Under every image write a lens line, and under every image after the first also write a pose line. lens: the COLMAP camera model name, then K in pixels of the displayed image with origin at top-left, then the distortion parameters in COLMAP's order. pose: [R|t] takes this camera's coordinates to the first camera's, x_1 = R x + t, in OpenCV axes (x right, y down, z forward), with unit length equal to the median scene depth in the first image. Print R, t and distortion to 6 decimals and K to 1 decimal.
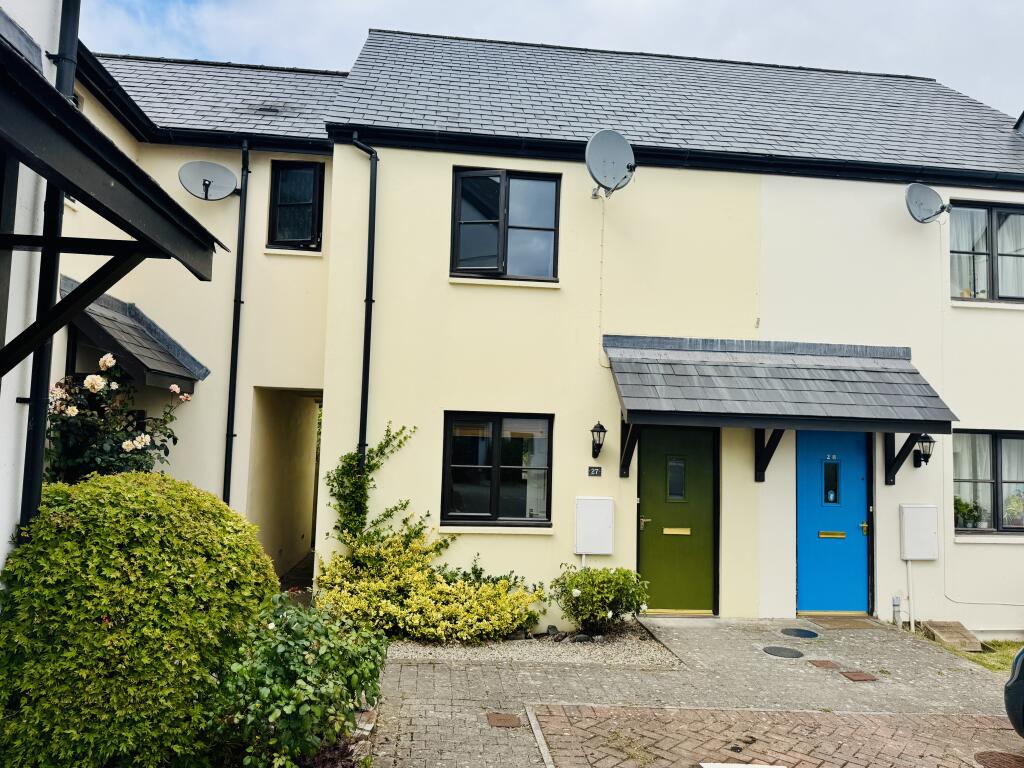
lens RADIAL K [[615.7, 0, 510.9], [0, 615.7, 411.0], [0, 0, 1]] dist [0.078884, -0.090584]
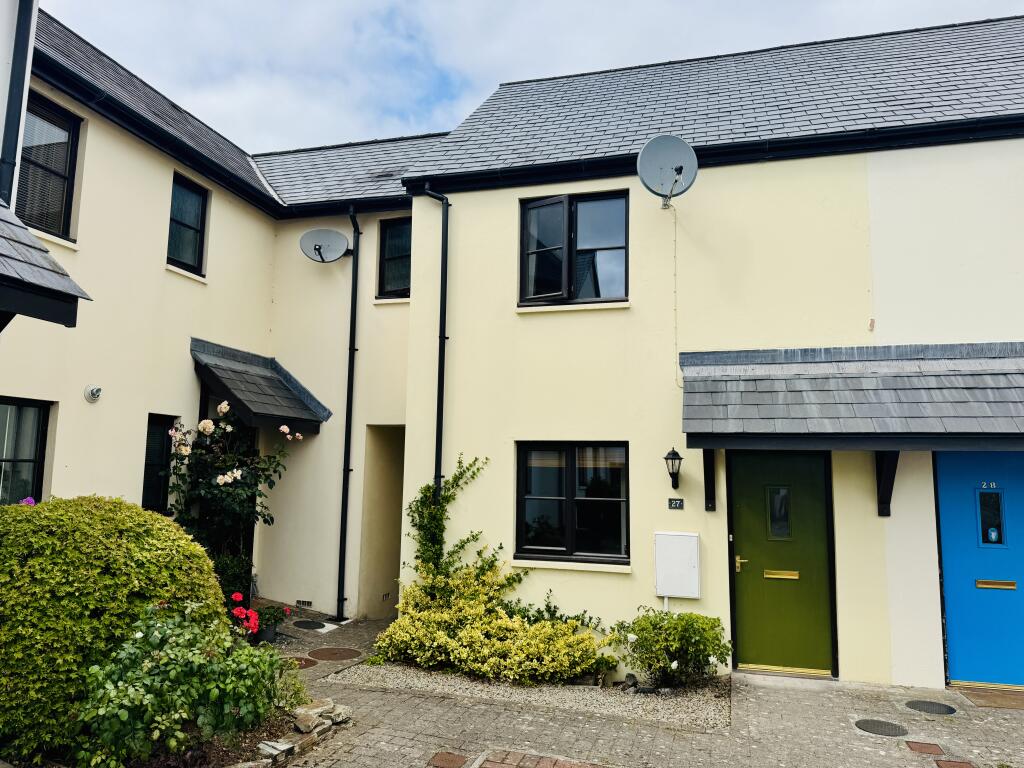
lens RADIAL K [[621.5, 0, 473.2], [0, 621.5, 407.5], [0, 0, 1]] dist [0.063700, -0.057363]
pose [[0.948707, -0.047679, -0.312542, 0.147892], [0.028372, 0.997414, -0.066035, 0.010051], [0.314882, 0.053780, 0.947606, 0.031546]]
